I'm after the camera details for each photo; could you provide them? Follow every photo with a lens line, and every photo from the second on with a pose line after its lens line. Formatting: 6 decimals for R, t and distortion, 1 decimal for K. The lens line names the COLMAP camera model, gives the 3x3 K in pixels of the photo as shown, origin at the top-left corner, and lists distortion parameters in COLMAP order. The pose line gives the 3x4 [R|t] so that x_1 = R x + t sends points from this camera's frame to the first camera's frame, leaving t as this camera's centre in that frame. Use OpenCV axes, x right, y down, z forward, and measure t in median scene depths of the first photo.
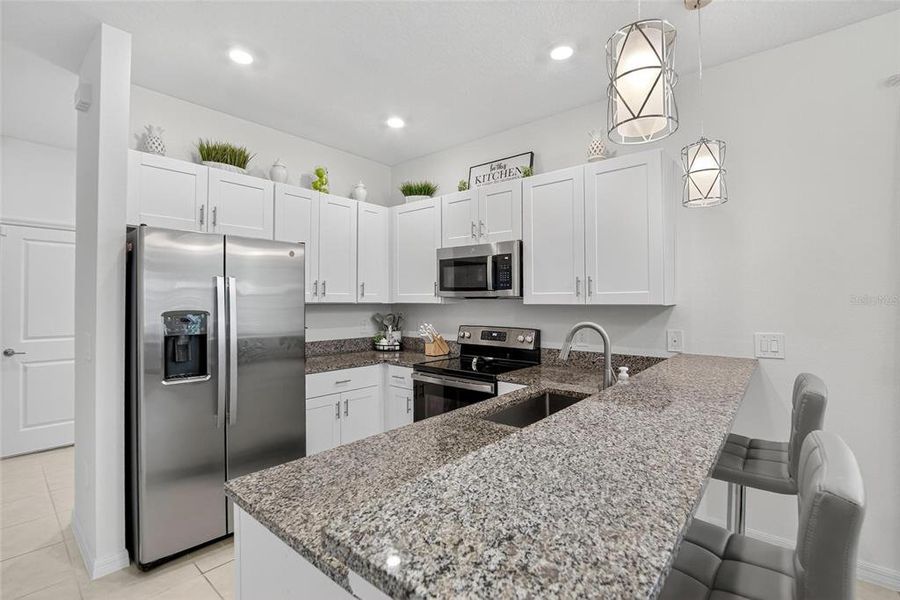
lens RADIAL K [[407.9, 0, 443.8], [0, 407.9, 299.2], [0, 0, 1]] dist [-0.032896, 0.000272]
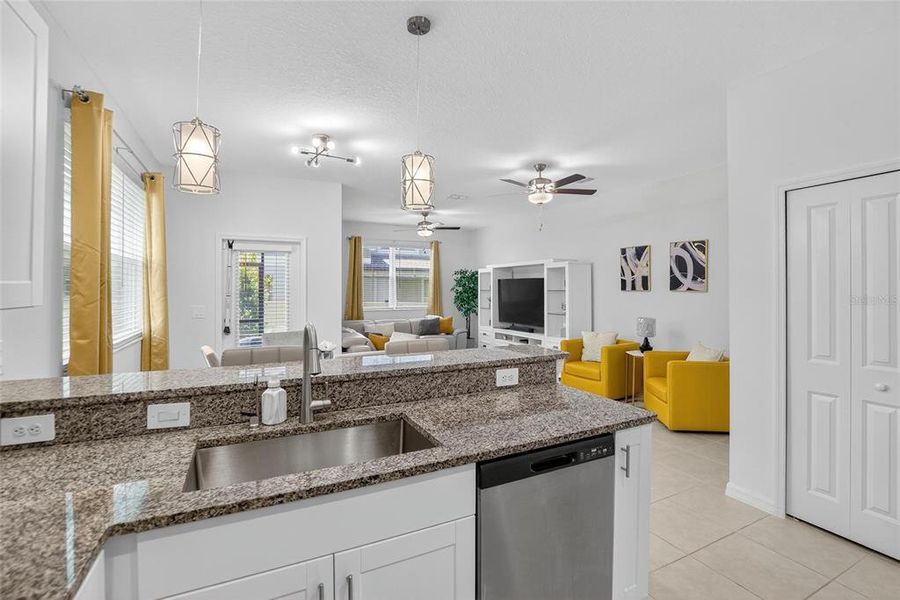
lens RADIAL K [[400.9, 0, 441.5], [0, 400.9, 286.6], [0, 0, 1]] dist [-0.001702, 0.000010]
pose [[-0.916234, -0.001849, 0.400639, -0.137173], [-0.005860, 0.999944, -0.008785, -0.008107], [-0.400601, -0.010397, -0.916194, 0.957640]]
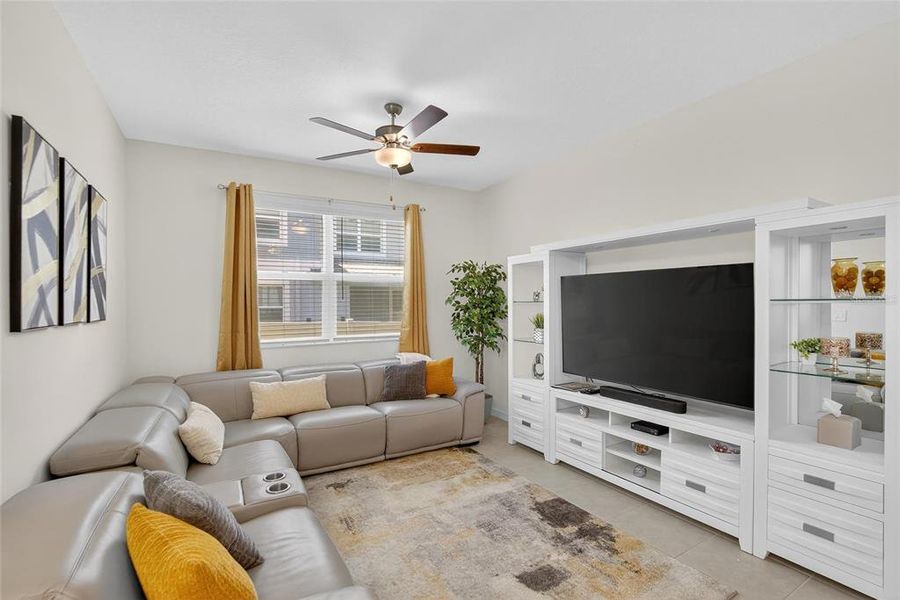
lens RADIAL K [[402.7, 0, 442.6], [0, 402.7, 305.8], [0, 0, 1]] dist [-0.027494, 0.000645]
pose [[-0.943237, -0.000439, 0.332121, 0.486533], [0.000827, 0.999993, 0.003669, -0.001747], [-0.332121, 0.003735, -0.943230, -0.336097]]
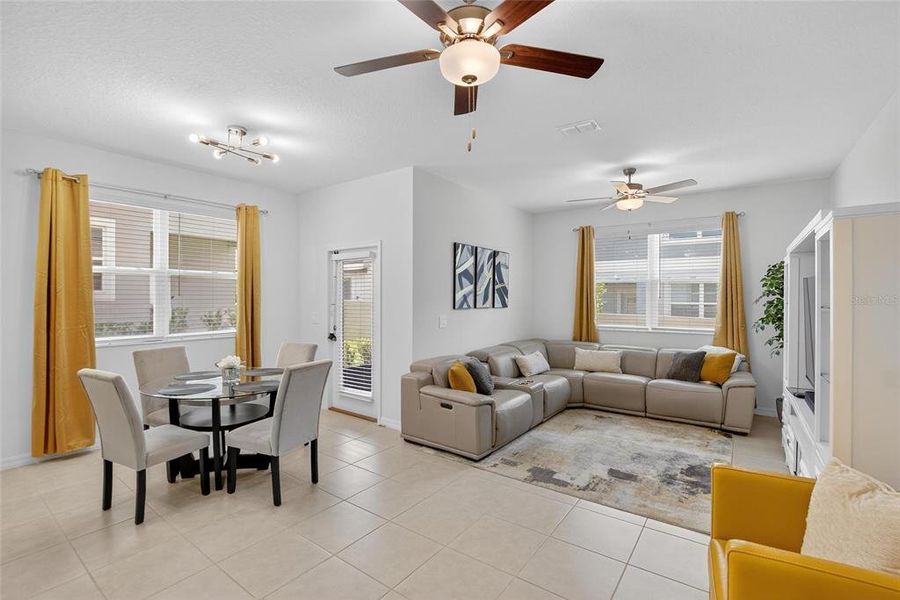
lens RADIAL K [[407.9, 0, 443.8], [0, 407.9, 299.2], [0, 0, 1]] dist [-0.032896, 0.000272]
pose [[-0.074504, -0.009459, 0.997176, -0.451715], [-0.009901, 0.999913, 0.008745, -0.020792], [-0.997172, -0.009222, -0.074591, -0.447303]]
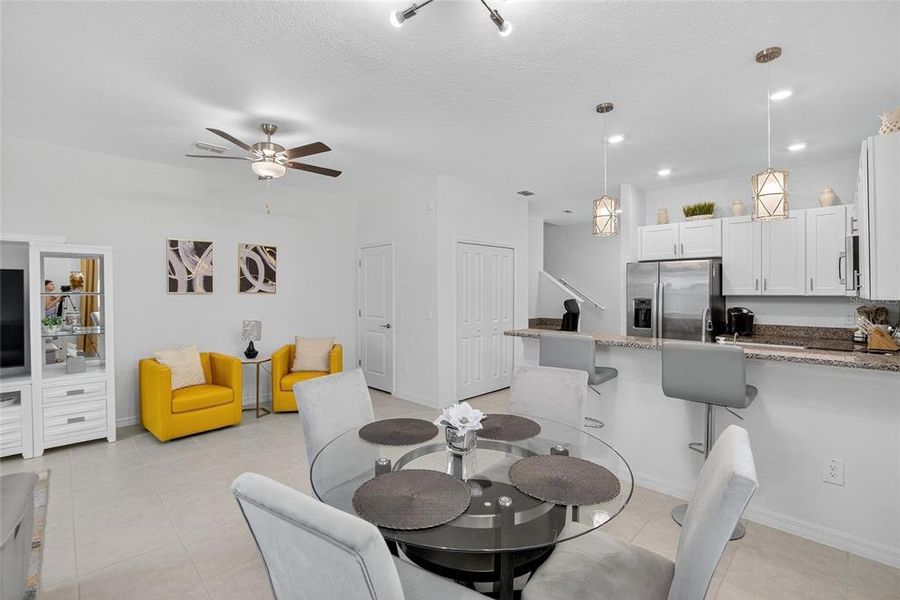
lens RADIAL K [[395.4, 0, 452.2], [0, 395.4, 290.8], [0, 0, 1]] dist [-0.035954, -0.000032]
pose [[-0.085577, -0.003095, -0.996327, 1.134752], [0.005659, 0.999978, -0.003593, -0.008023], [0.996315, -0.005945, -0.085558, 0.075648]]
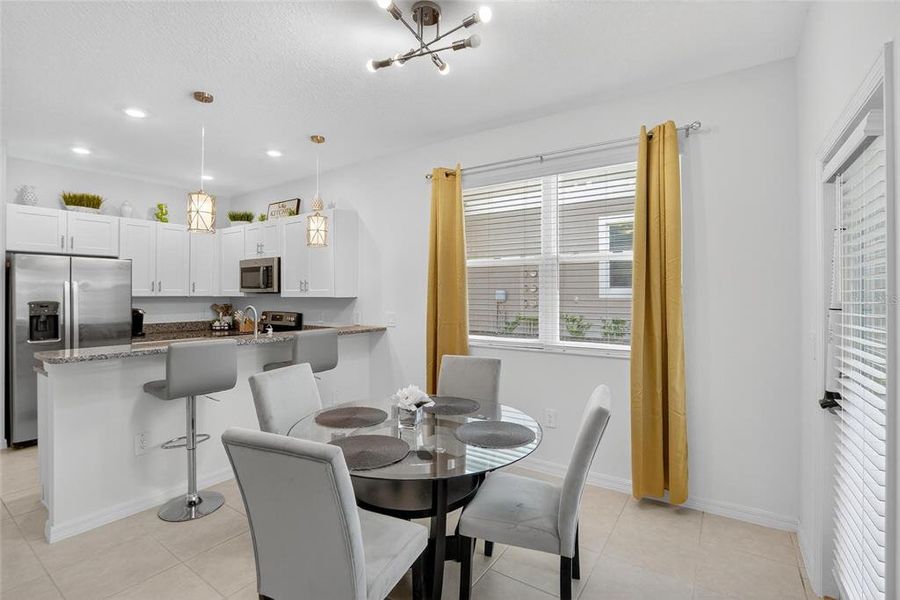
lens RADIAL K [[410.5, 0, 445.1], [0, 410.5, 293.5], [0, 0, 1]] dist [-0.039103, 0.006864]
pose [[0.993754, -0.001918, 0.111580, 0.613734], [0.001546, 0.999993, 0.003415, -0.005899], [-0.111585, -0.003221, 0.993750, -0.621045]]
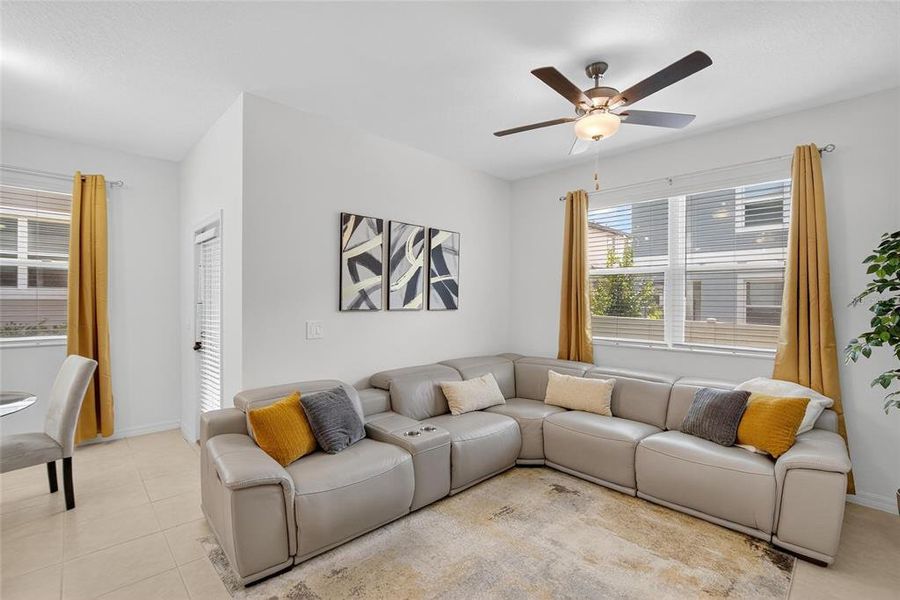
lens RADIAL K [[404.3, 0, 446.3], [0, 404.3, 305.0], [0, 0, 1]] dist [-0.044858, 0.011710]
pose [[0.093007, -0.016763, 0.995524, 0.095977], [-0.014092, 0.999736, 0.018150, -0.007581], [-0.995566, -0.015717, 0.092746, -0.979046]]
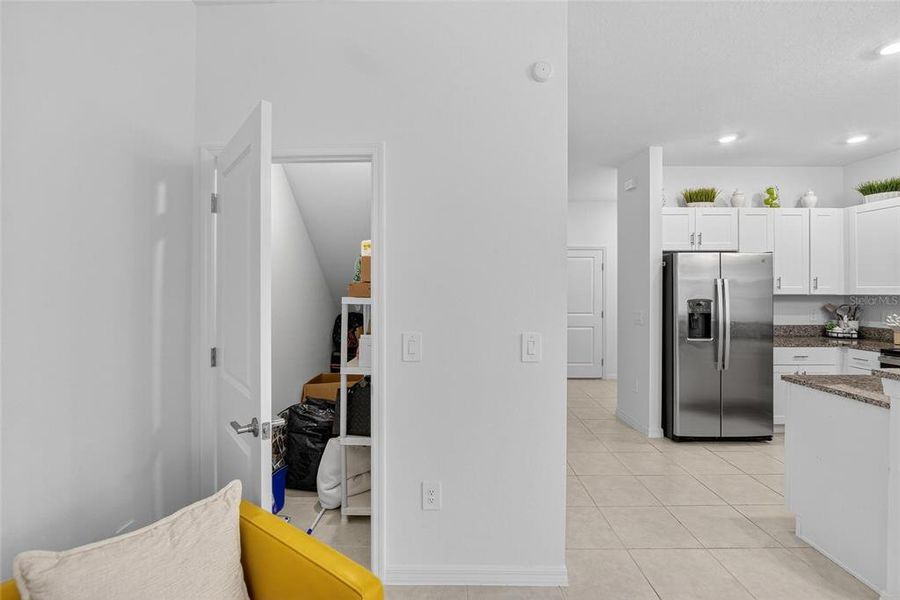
lens RADIAL K [[403.9, 0, 438.7], [0, 403.9, 288.2], [0, 0, 1]] dist [-0.023470, 0.000657]
pose [[0.642407, -0.004024, -0.766353, -0.027693], [0.004288, 0.999989, -0.001657, -0.013949], [0.766352, -0.002222, 0.642417, -0.656988]]
